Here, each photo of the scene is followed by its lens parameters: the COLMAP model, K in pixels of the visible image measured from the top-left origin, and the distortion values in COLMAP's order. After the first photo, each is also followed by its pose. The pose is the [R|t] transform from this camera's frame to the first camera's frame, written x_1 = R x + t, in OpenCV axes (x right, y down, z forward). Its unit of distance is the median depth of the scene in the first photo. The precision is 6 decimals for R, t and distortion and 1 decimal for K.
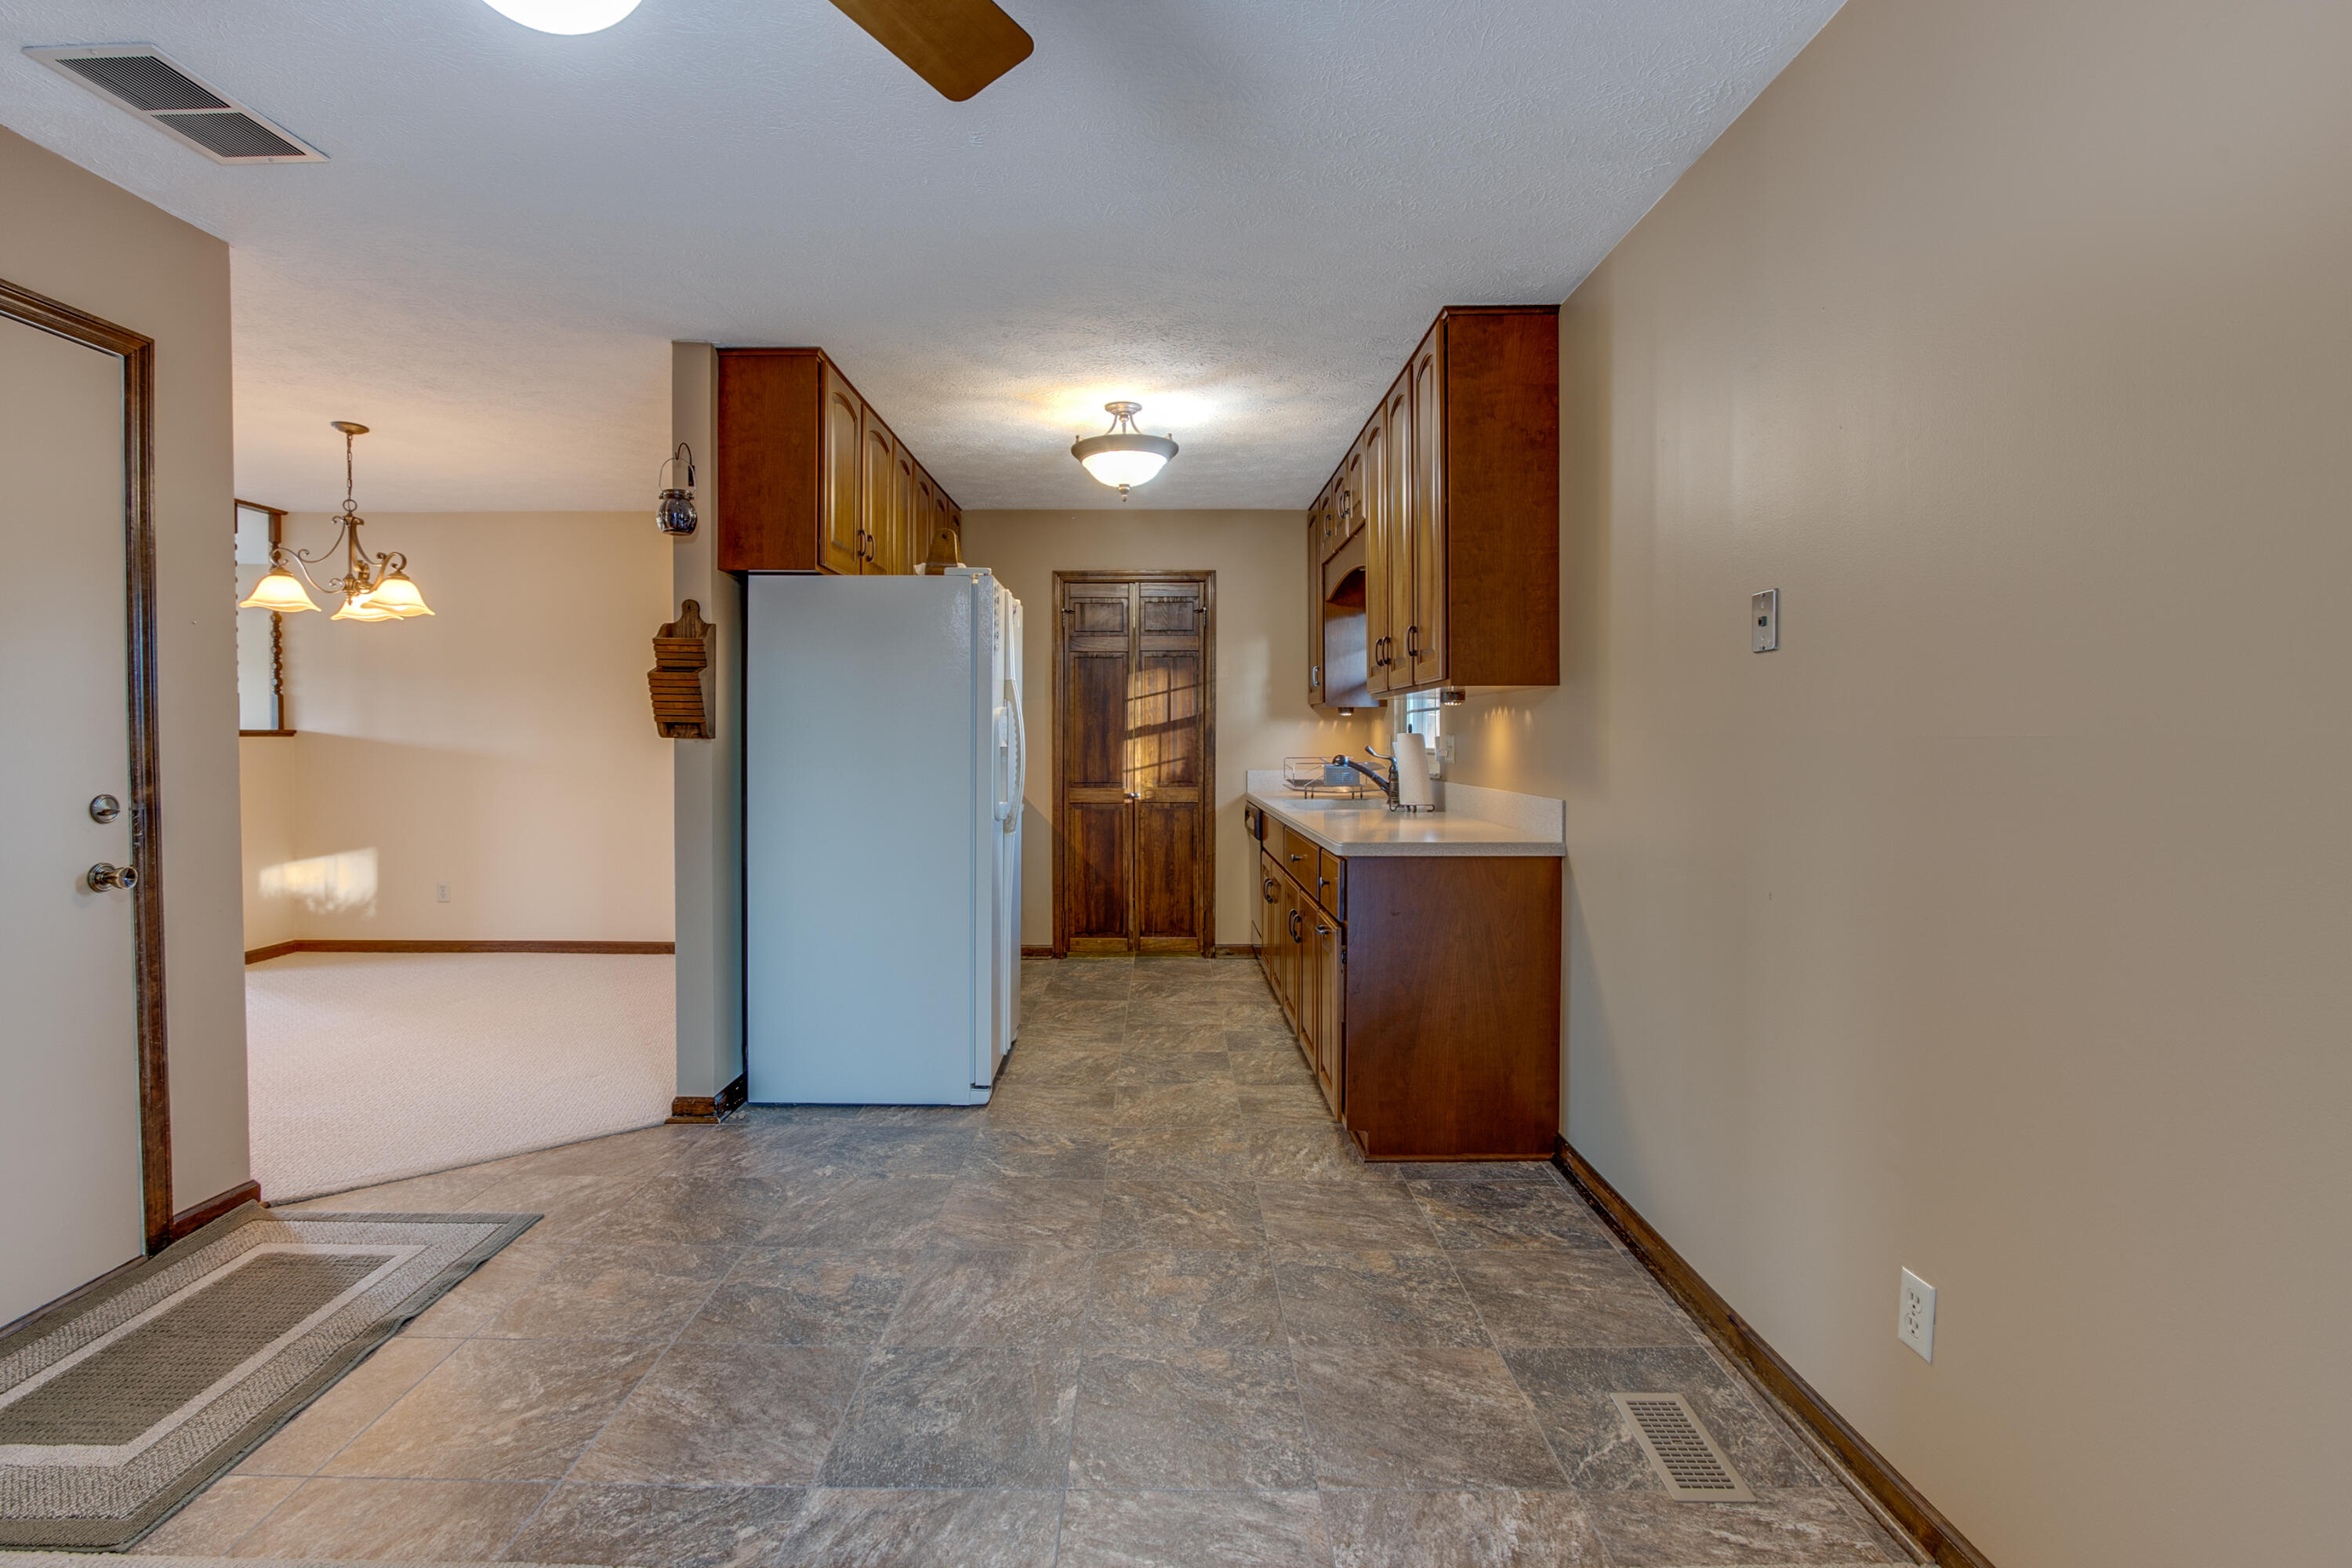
lens RADIAL K [[1215.0, 0, 1176.1], [0, 1215.0, 771.2], [0, 0, 1]] dist [-0.016994, 0.000462]
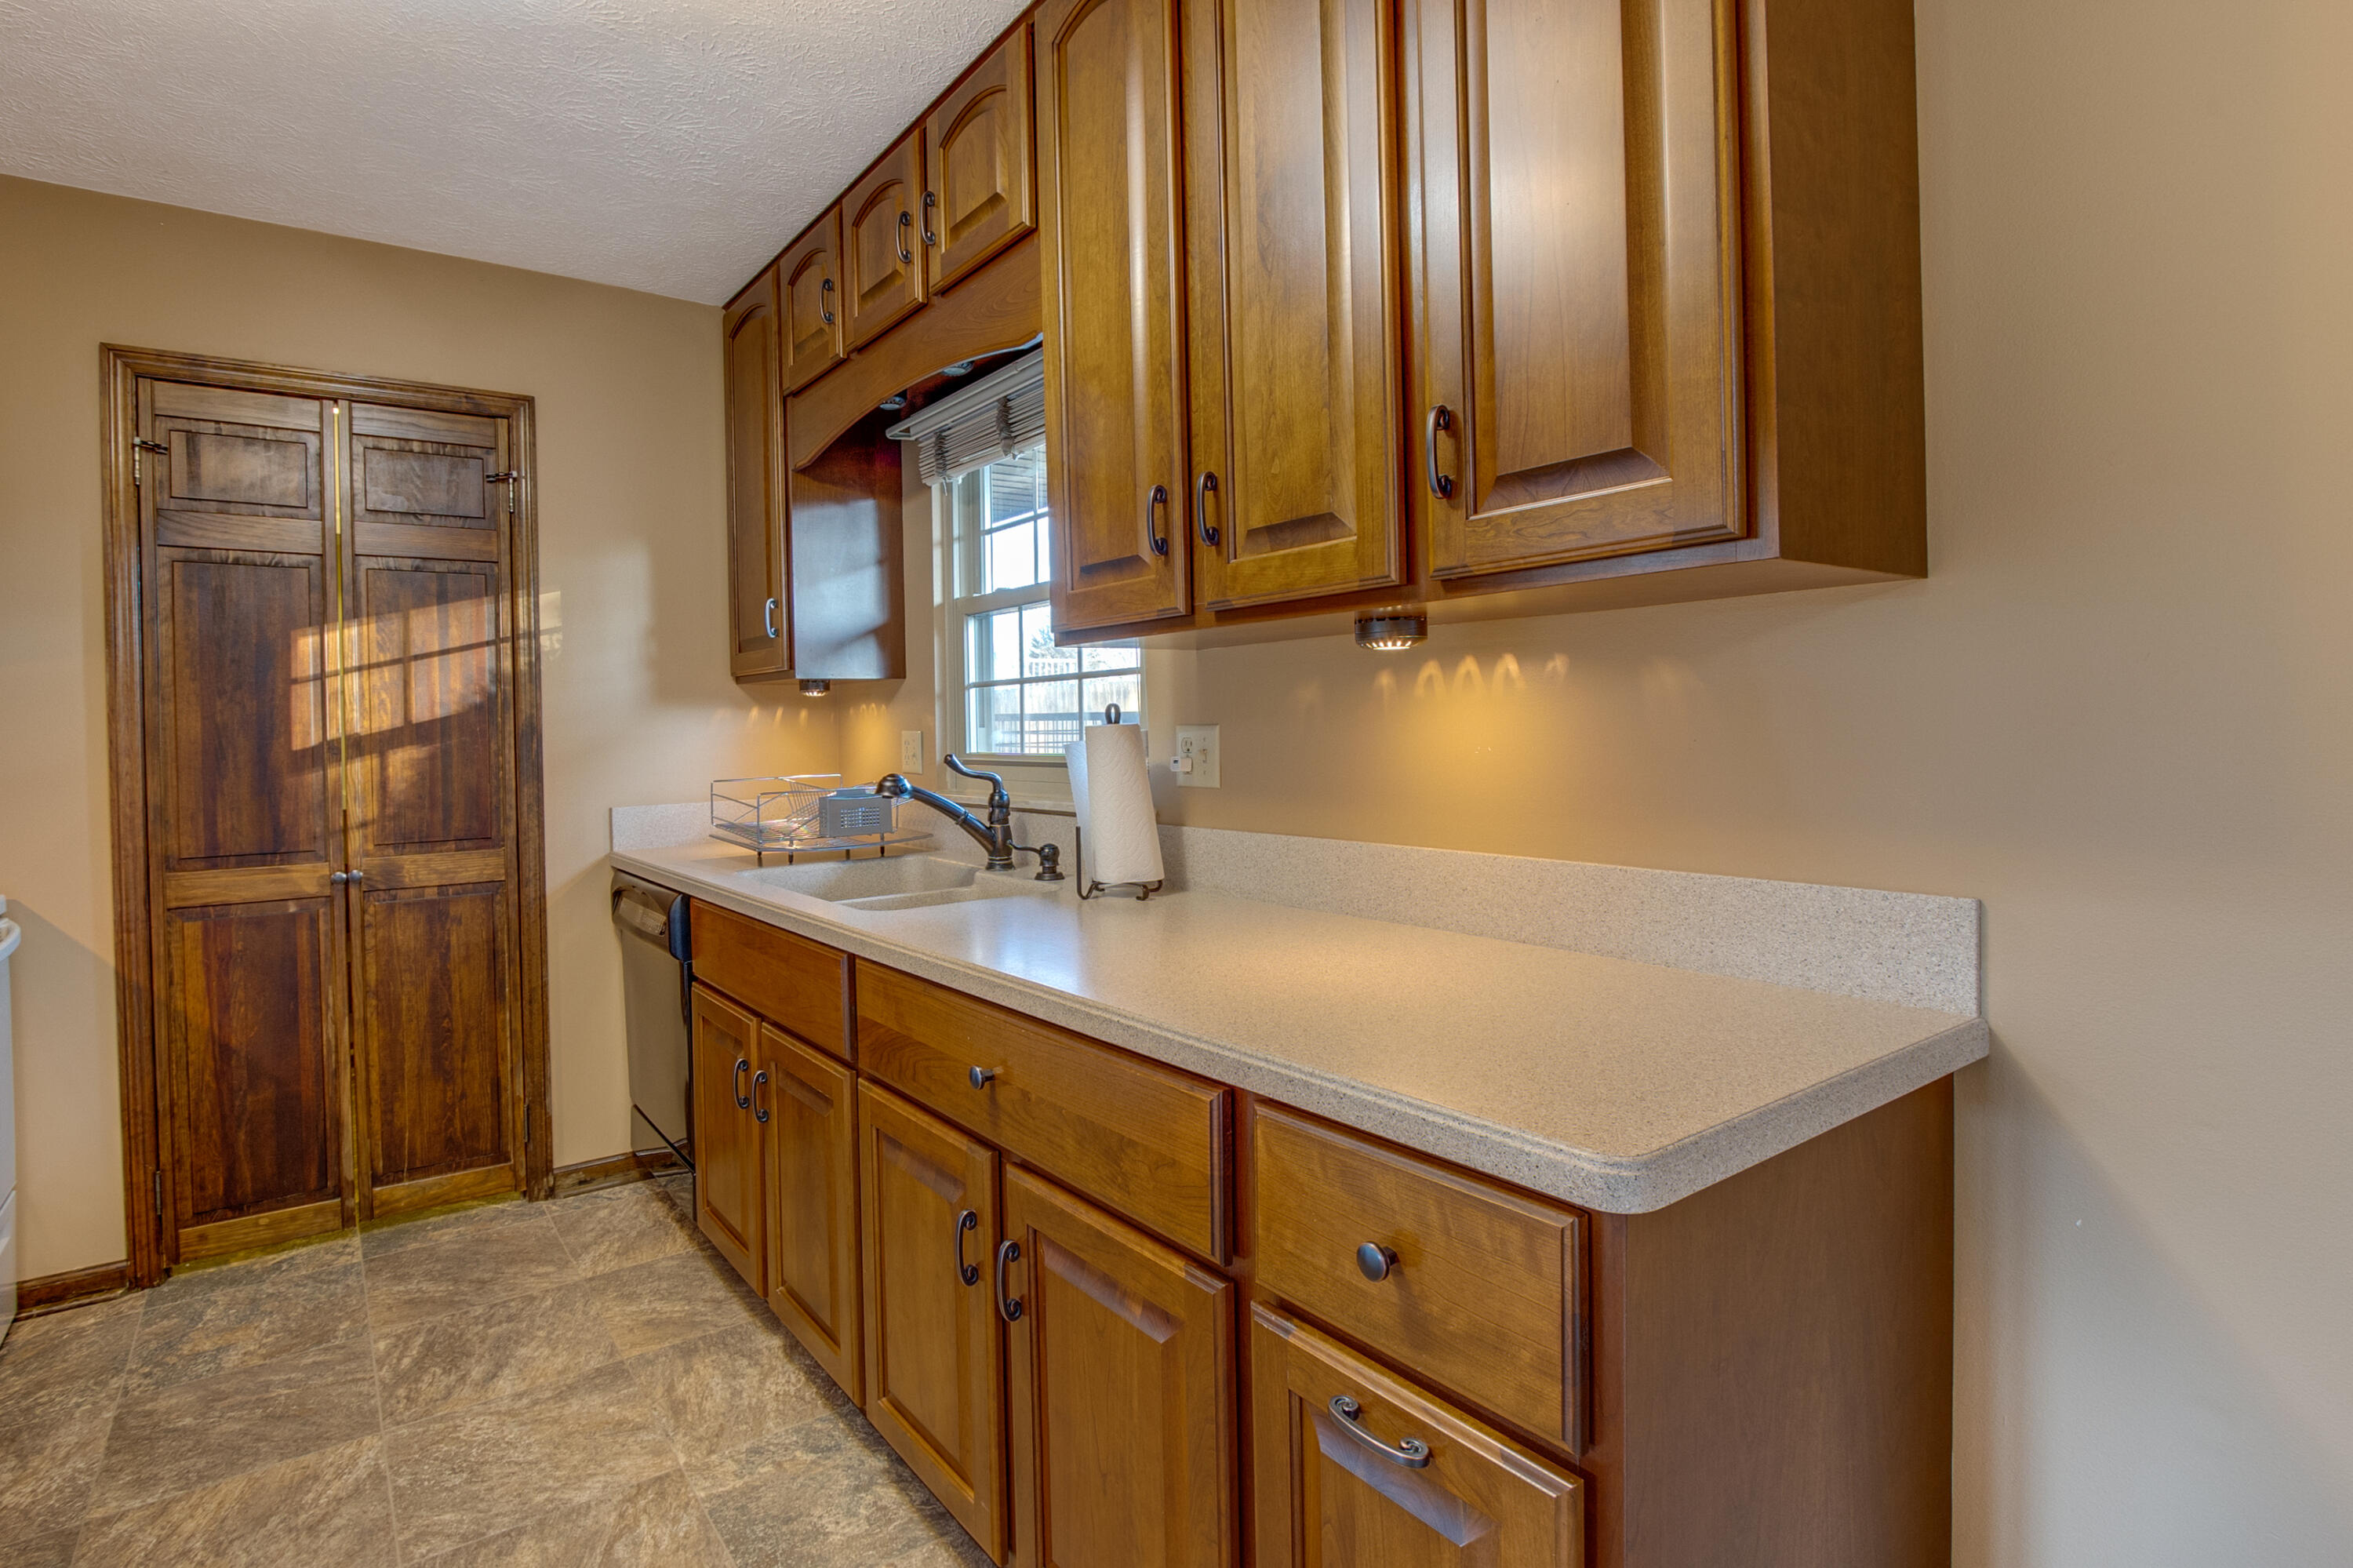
lens RADIAL K [[1215.5, 0, 1136.1], [0, 1215.5, 742.1], [0, 0, 1]] dist [-0.016994, 0.000462]
pose [[0.824622, -0.024847, 0.565138, -0.044756], [0.036466, 0.999292, -0.009275, -0.014989], [-0.564508, 0.028256, 0.824944, 0.468218]]
